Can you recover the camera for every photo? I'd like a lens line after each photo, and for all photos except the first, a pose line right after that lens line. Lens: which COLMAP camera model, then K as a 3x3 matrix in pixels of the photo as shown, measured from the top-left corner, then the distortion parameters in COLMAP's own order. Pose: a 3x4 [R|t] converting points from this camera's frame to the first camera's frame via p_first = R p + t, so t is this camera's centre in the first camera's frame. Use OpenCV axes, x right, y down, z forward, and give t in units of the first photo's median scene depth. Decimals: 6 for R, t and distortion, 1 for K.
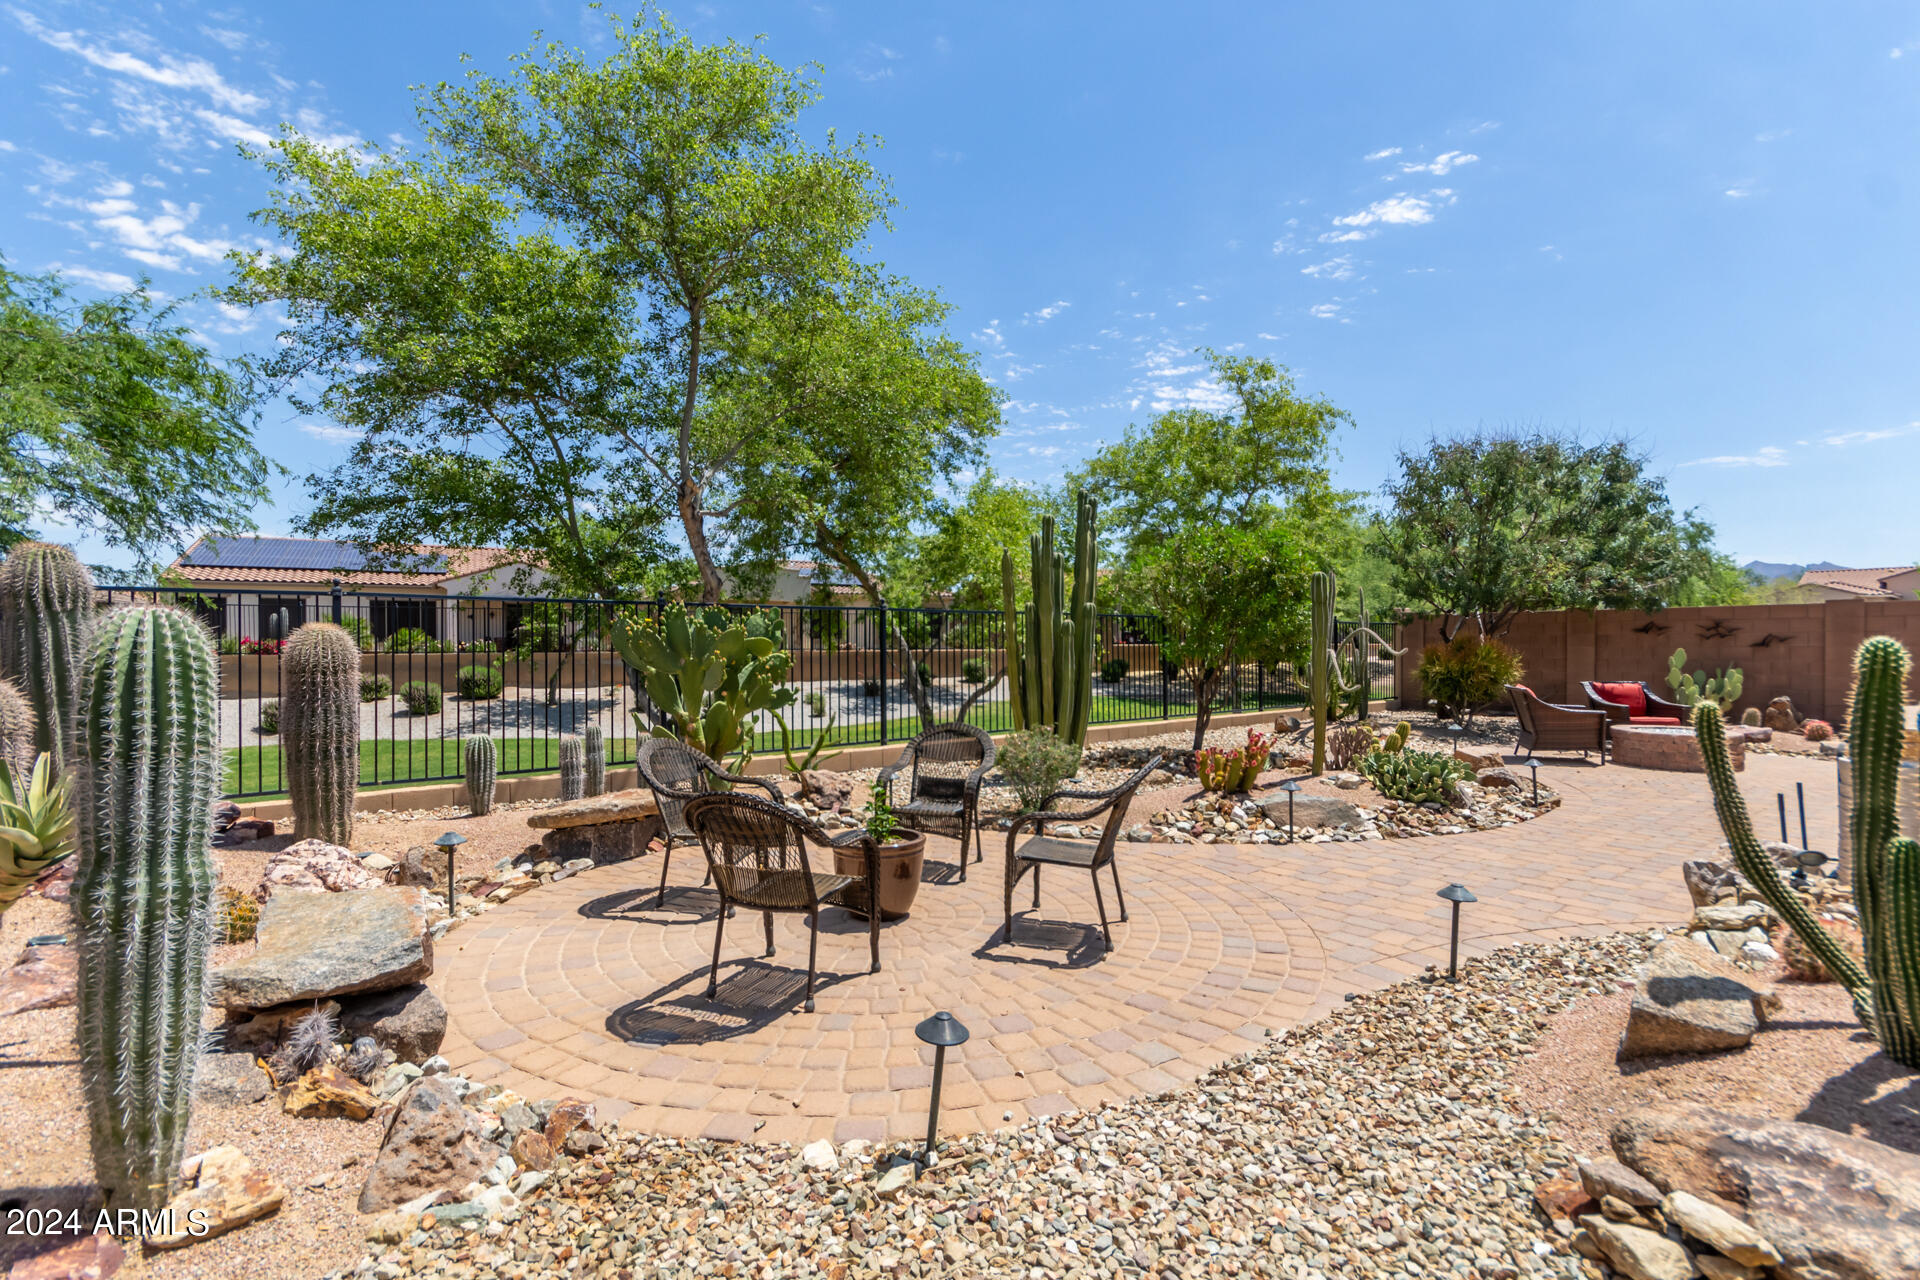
lens RADIAL K [[892.0, 0, 955.7], [0, 892.0, 645.1], [0, 0, 1]] dist [-0.006034, 0.001072]
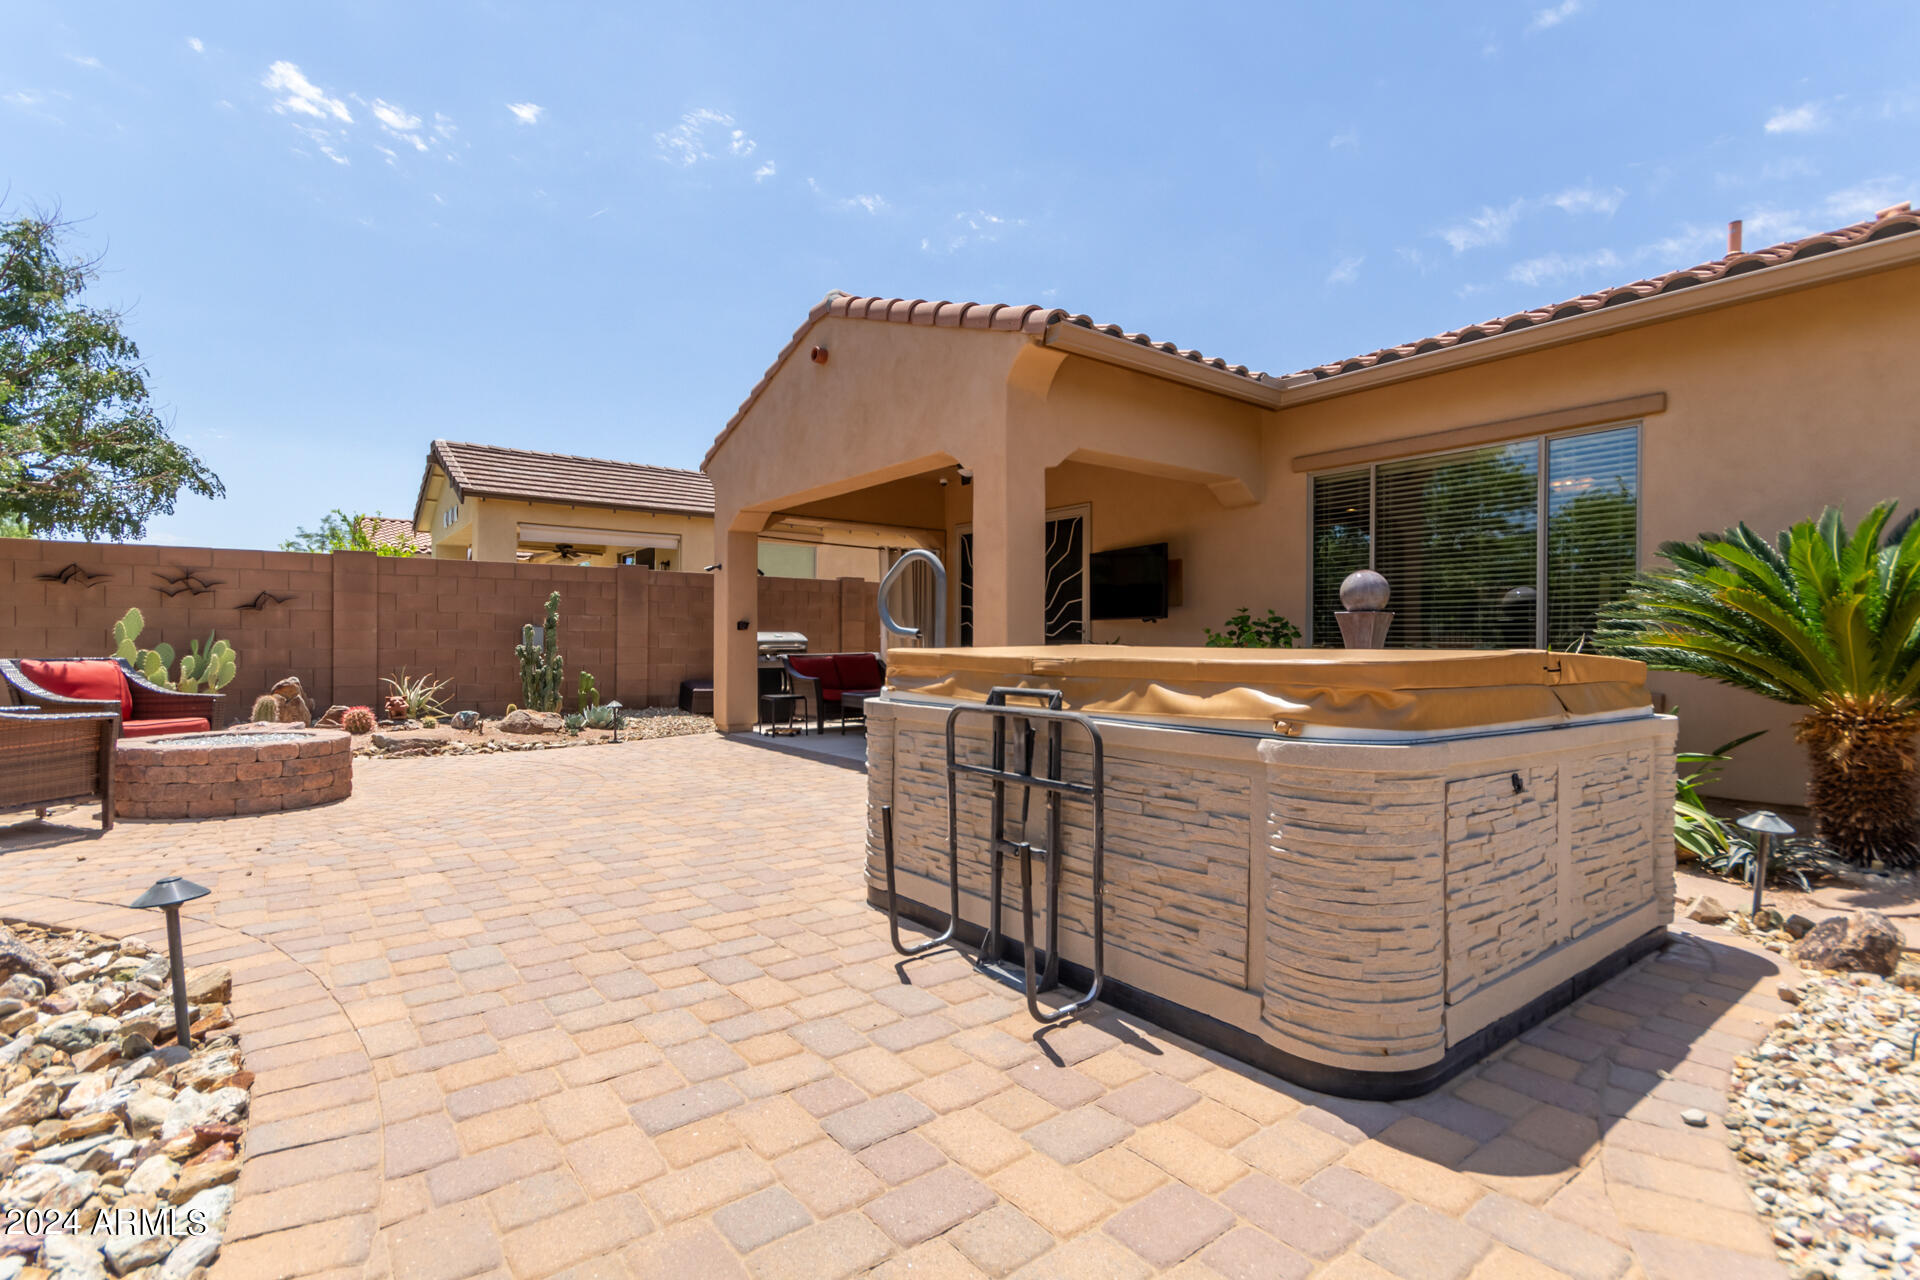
lens RADIAL K [[892.0, 0, 968.4], [0, 892.0, 634.8], [0, 0, 1]] dist [-0.006034, 0.001072]
pose [[0.007674, 0.011100, 0.999909, 0.230709], [0.006744, 0.999915, -0.011151, 0.035806], [-0.999948, 0.006829, 0.007599, 0.464785]]
